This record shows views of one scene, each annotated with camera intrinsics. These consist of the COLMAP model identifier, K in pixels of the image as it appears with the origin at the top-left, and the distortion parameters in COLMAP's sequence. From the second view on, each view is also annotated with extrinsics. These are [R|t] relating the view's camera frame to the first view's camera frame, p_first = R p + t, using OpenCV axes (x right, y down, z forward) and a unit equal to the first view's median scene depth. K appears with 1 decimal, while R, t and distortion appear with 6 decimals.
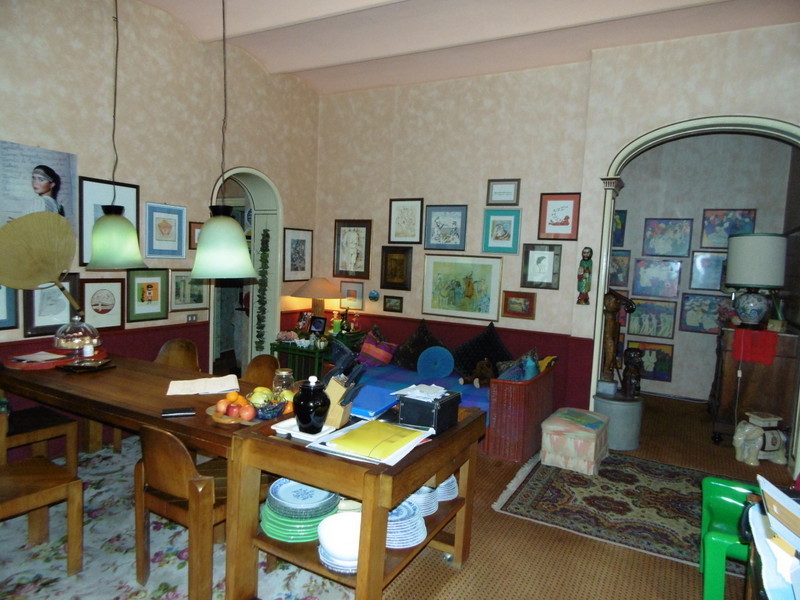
lens RADIAL K [[522.0, 0, 401.7], [0, 522.0, 299.3], [0, 0, 1]] dist [0.008397, -0.008561]
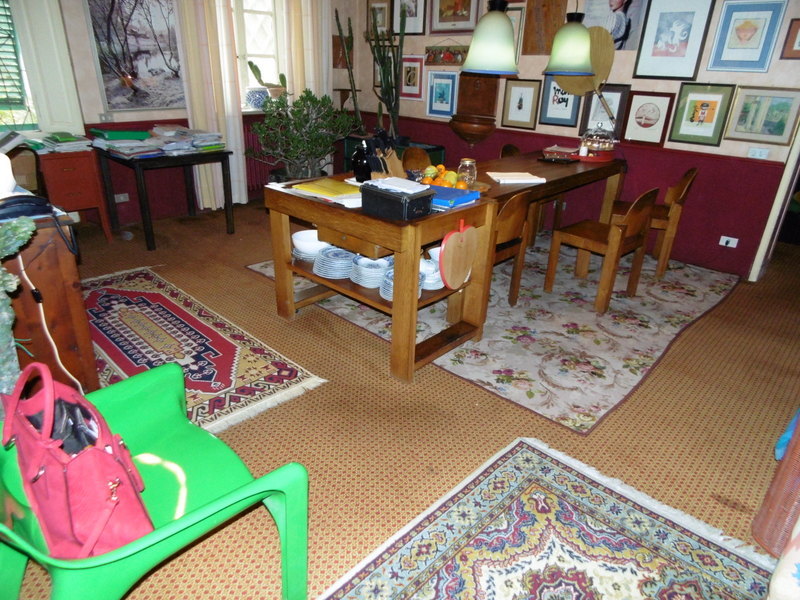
lens RADIAL K [[522.0, 0, 396.7], [0, 522.0, 300.3], [0, 0, 1]] dist [0.008397, -0.008561]
pose [[-0.235493, 0.349521, -0.906851, 0.581136], [-0.121970, 0.915087, 0.384369, 0.001982], [0.964192, 0.201125, -0.172865, 0.702512]]
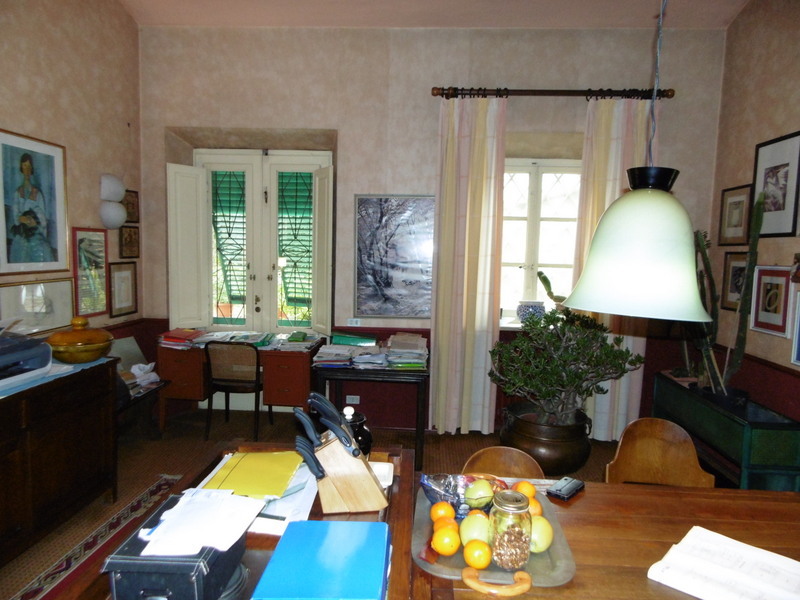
lens RADIAL K [[522.0, 0, 404.0], [0, 522.0, 298.1], [0, 0, 1]] dist [0.008397, -0.008561]
pose [[-0.897287, -0.029203, -0.440481, 0.051233], [-0.103379, 0.983964, 0.145353, -0.068458], [0.429173, 0.175960, -0.885917, 0.859610]]
